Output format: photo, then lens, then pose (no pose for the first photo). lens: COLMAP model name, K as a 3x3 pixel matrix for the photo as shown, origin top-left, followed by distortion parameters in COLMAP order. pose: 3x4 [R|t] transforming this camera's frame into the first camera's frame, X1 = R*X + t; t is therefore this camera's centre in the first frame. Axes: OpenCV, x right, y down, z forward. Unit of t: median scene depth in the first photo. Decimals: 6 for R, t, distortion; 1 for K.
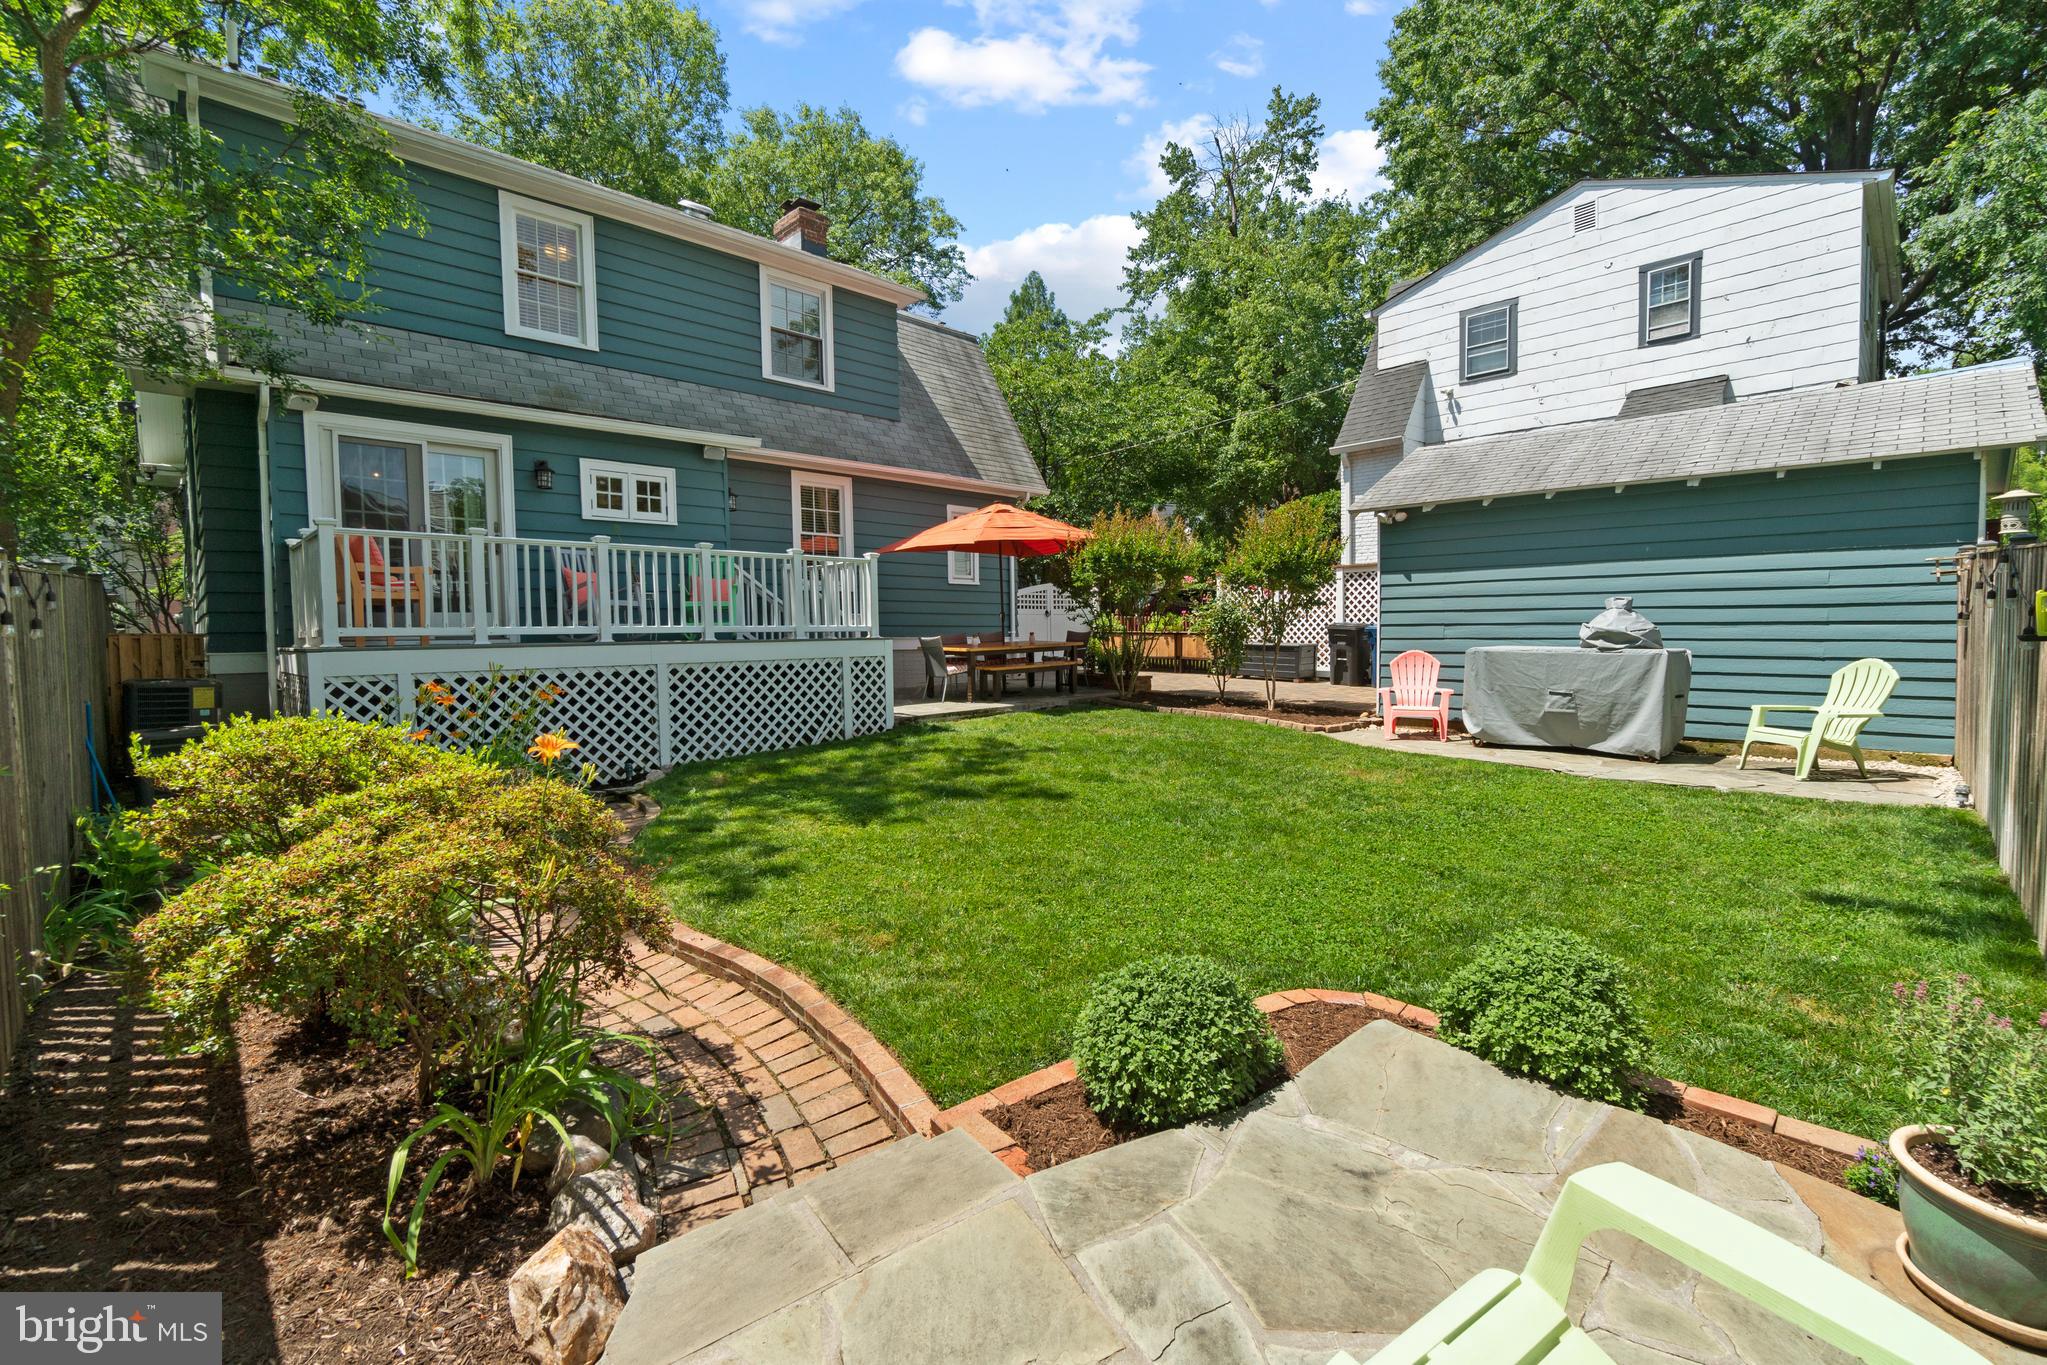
lens RADIAL K [[888.9, 0, 1017.8], [0, 888.9, 679.5], [0, 0, 1]] dist [-0.004880, 0.001466]
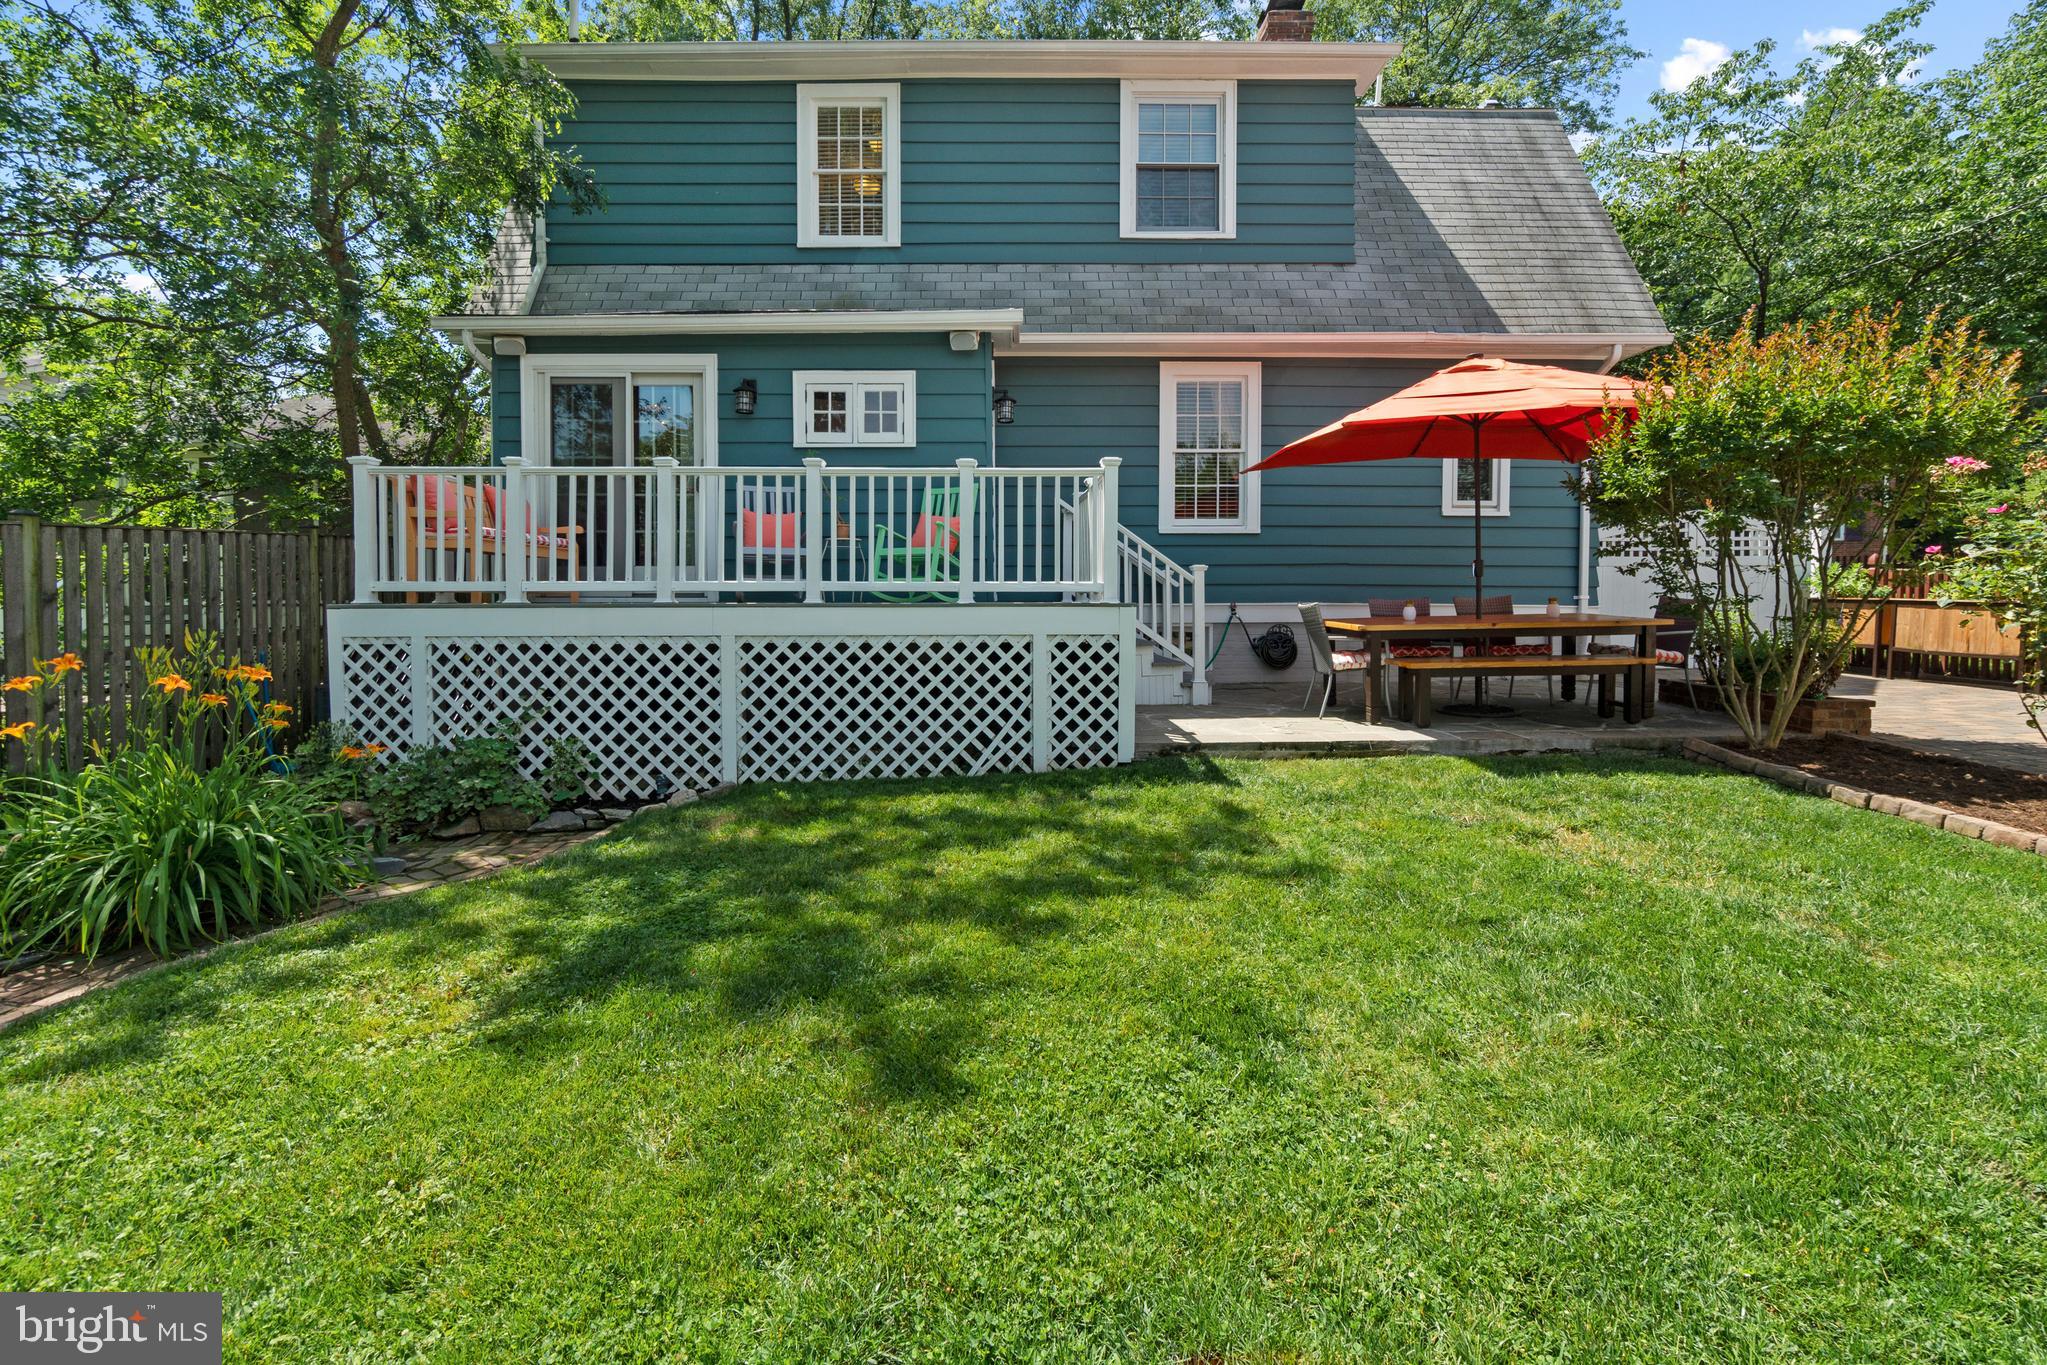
lens RADIAL K [[888.9, 0, 1029.8], [0, 888.9, 621.2], [0, 0, 1]] dist [-0.004880, 0.001466]
pose [[0.722755, 0.033873, -0.690274, 0.215354], [-0.046389, 0.998923, 0.000447, -0.034464], [0.689546, 0.031698, 0.723548, 0.566401]]
